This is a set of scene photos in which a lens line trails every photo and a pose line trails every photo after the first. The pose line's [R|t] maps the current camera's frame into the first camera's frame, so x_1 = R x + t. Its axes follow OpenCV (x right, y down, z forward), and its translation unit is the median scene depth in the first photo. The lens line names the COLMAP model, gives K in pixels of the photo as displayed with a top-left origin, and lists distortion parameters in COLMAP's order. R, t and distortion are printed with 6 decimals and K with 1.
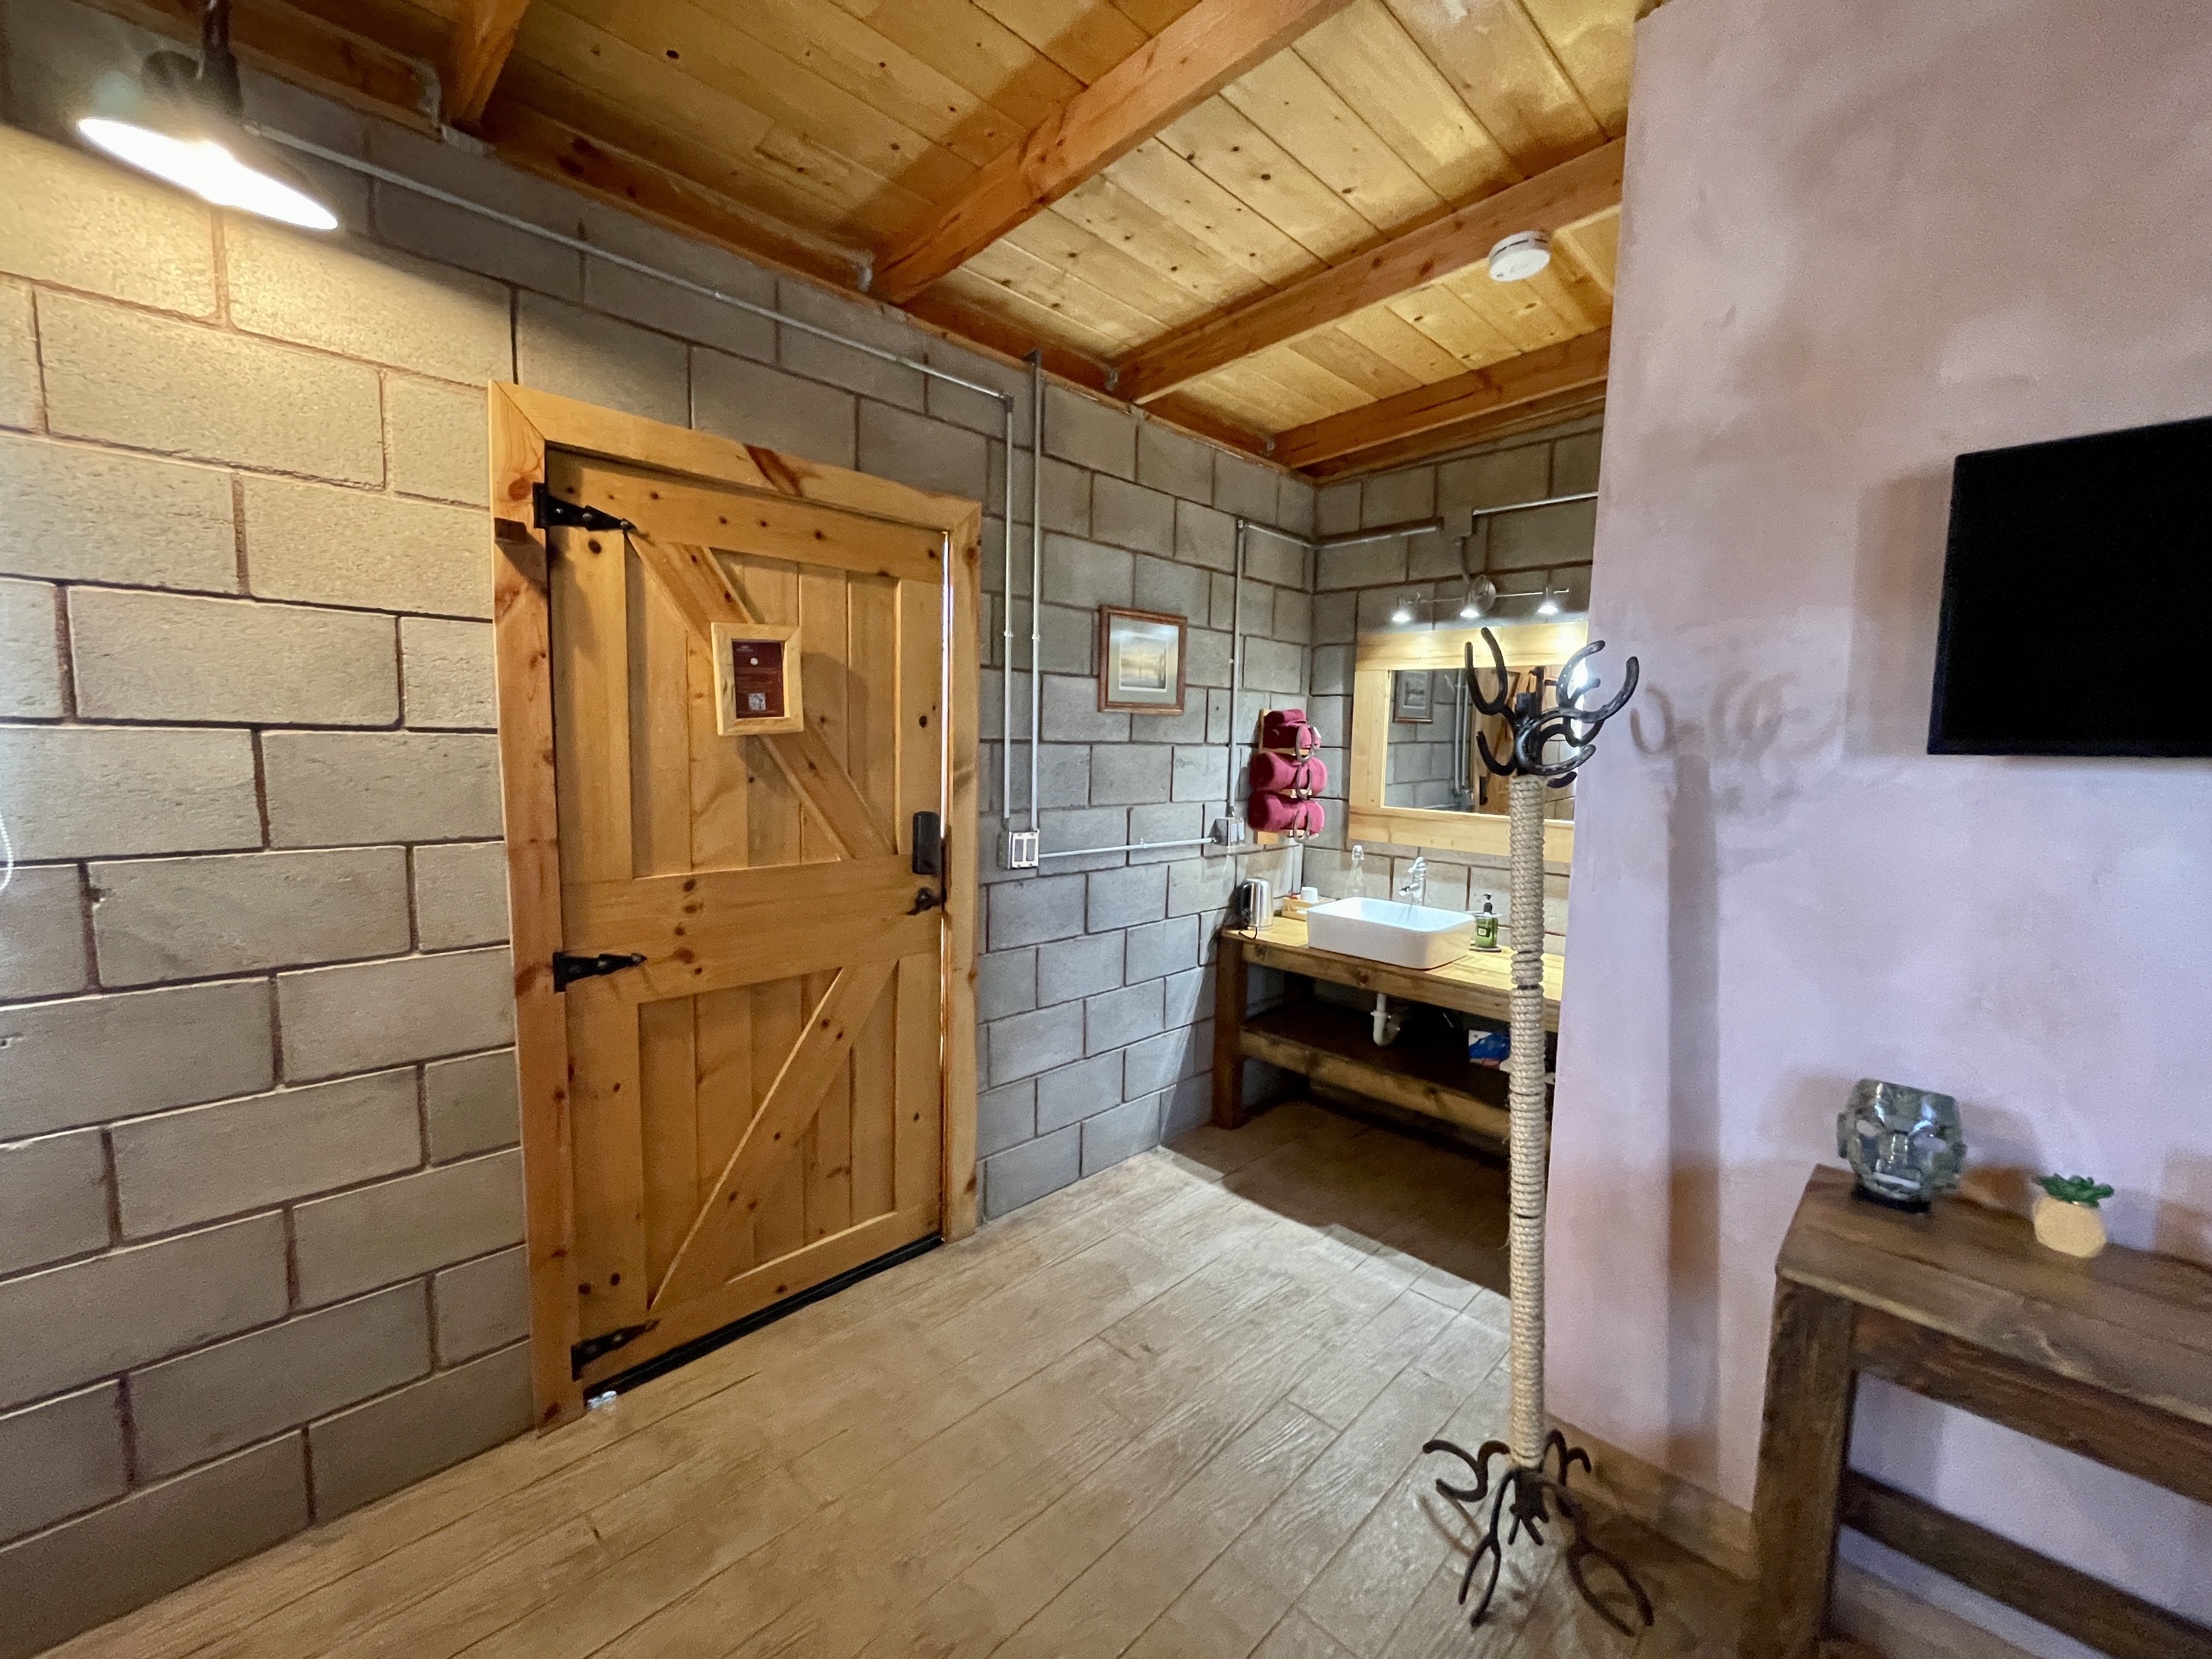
lens RADIAL K [[909.3, 0, 1105.3], [0, 909.3, 835.2], [0, 0, 1]] dist [0.004811, -0.000643]
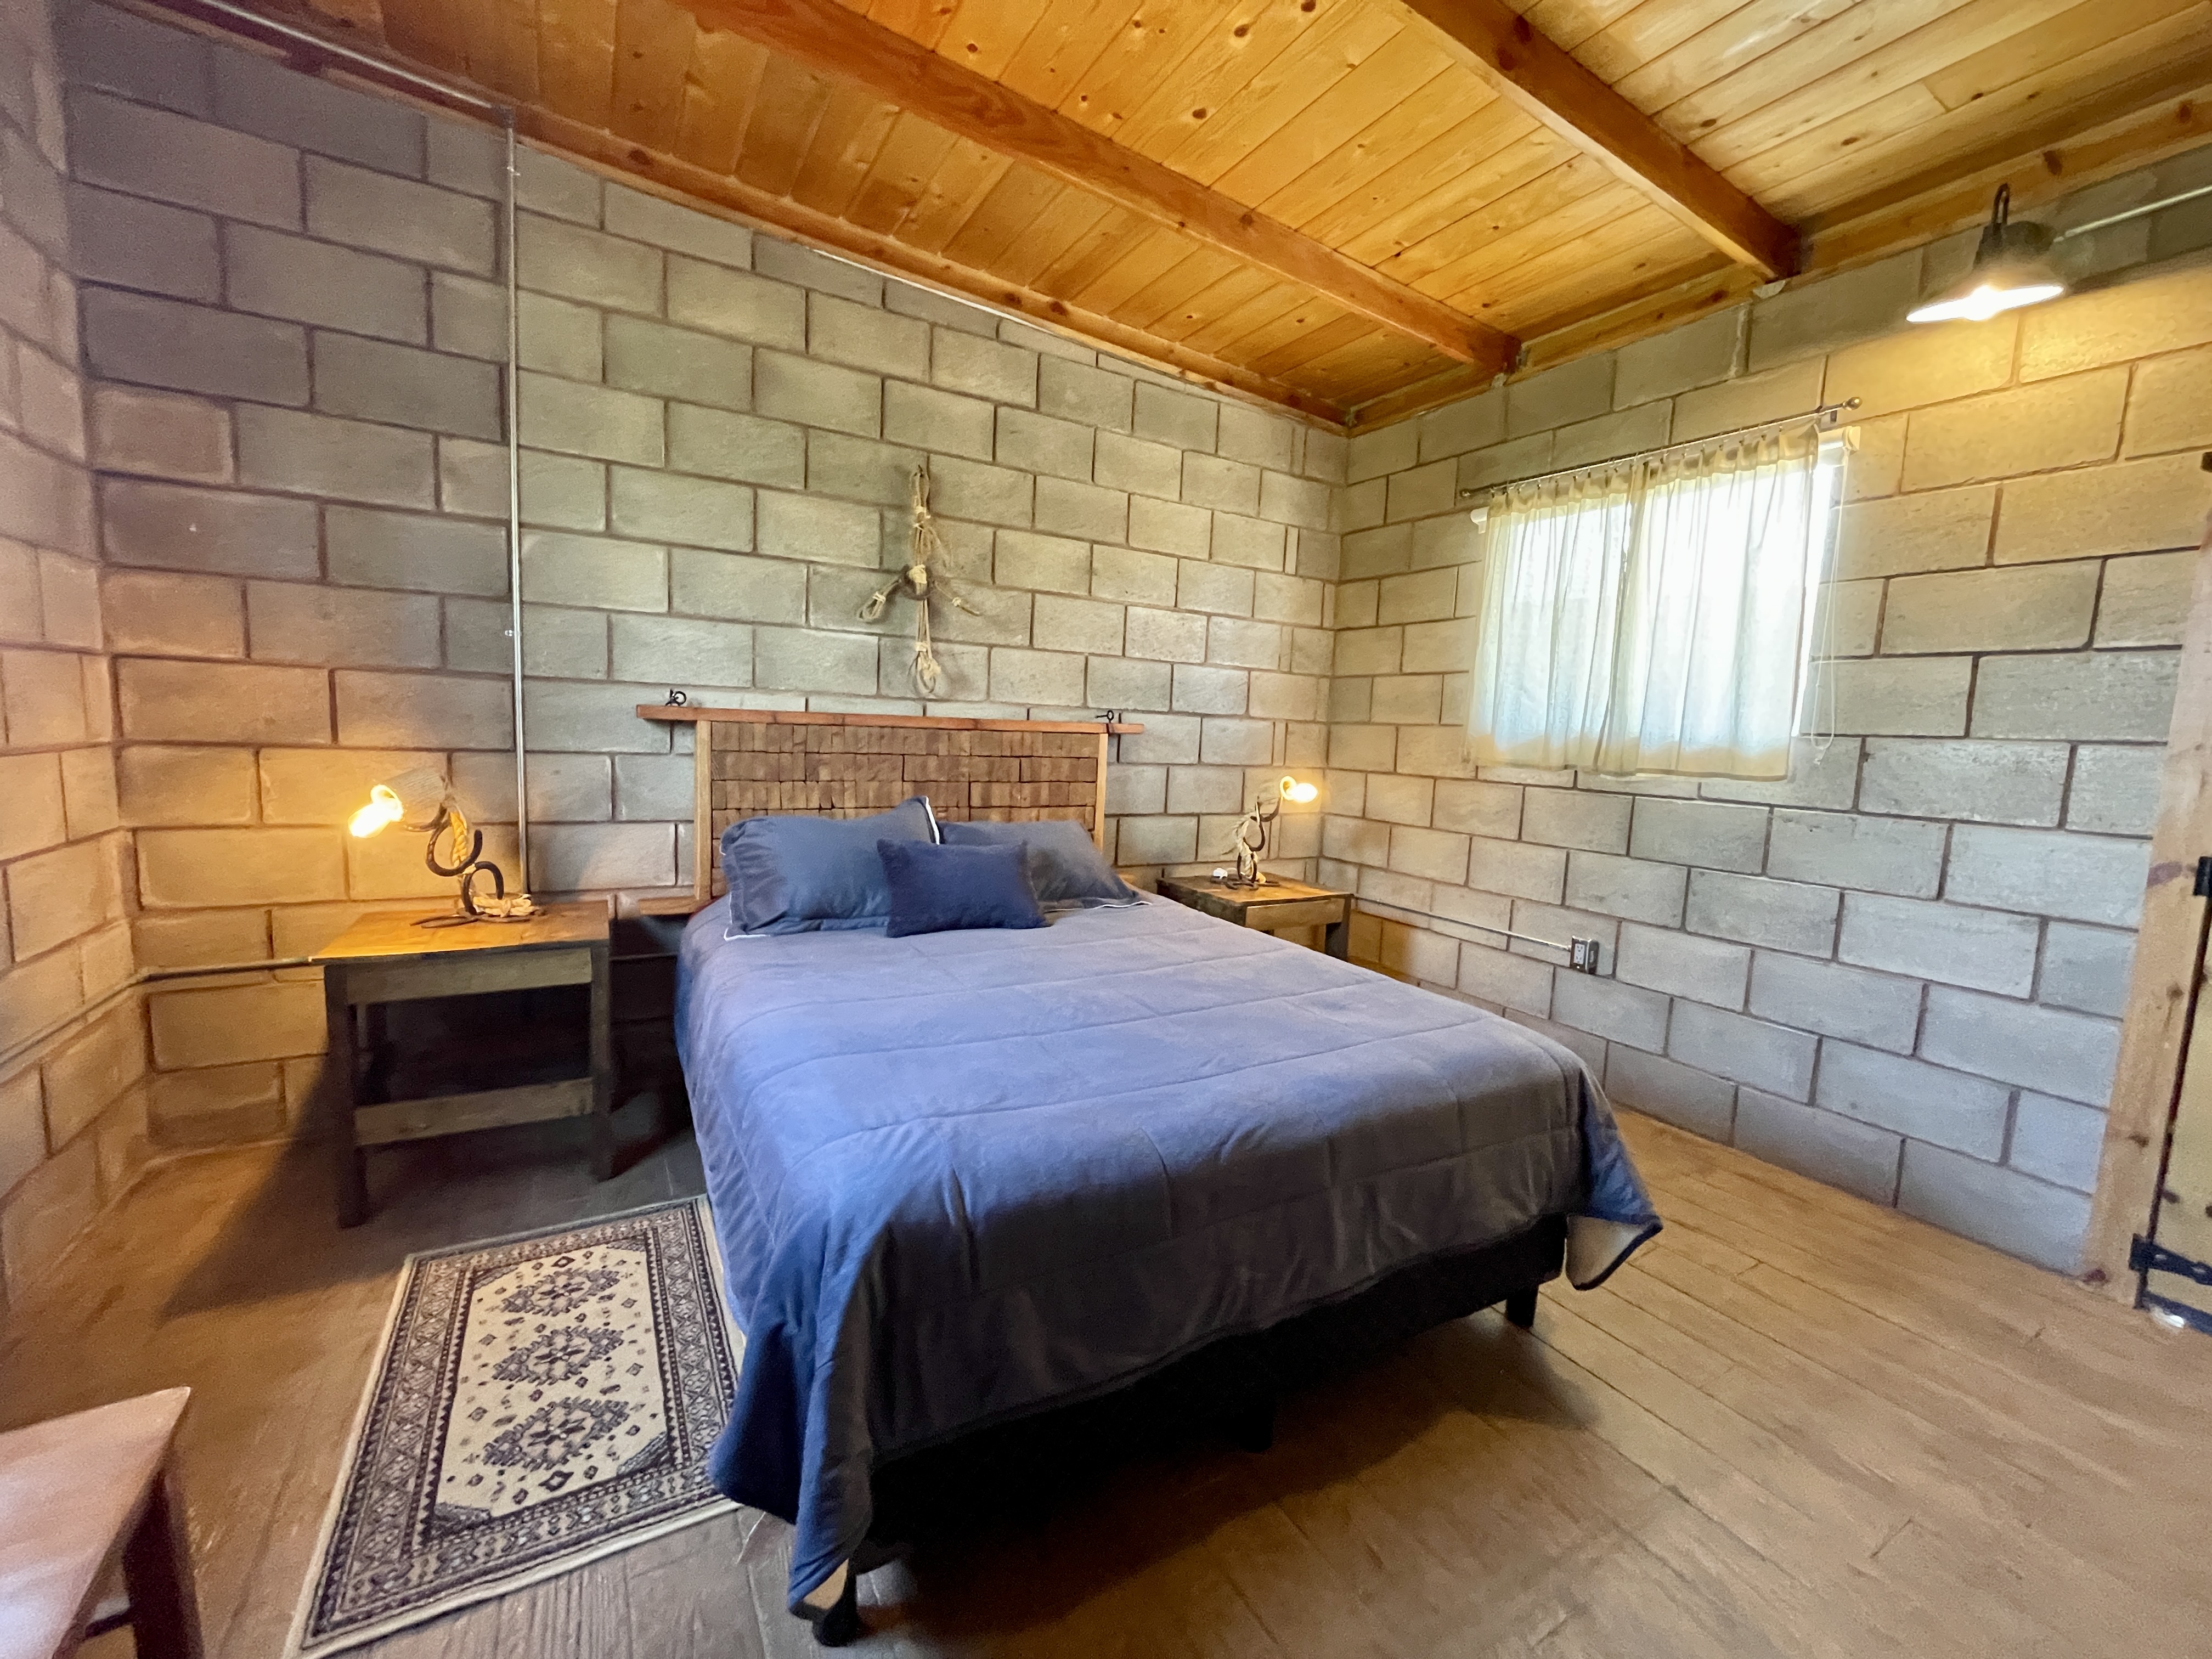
lens RADIAL K [[909.3, 0, 1105.2], [0, 909.3, 831.7], [0, 0, 1]] dist [0.004811, -0.000643]
pose [[-0.250610, 0.079564, -0.964813, 0.556674], [-0.147935, 0.981765, 0.119388, 0.124685], [0.956718, 0.172650, -0.234270, 0.025959]]
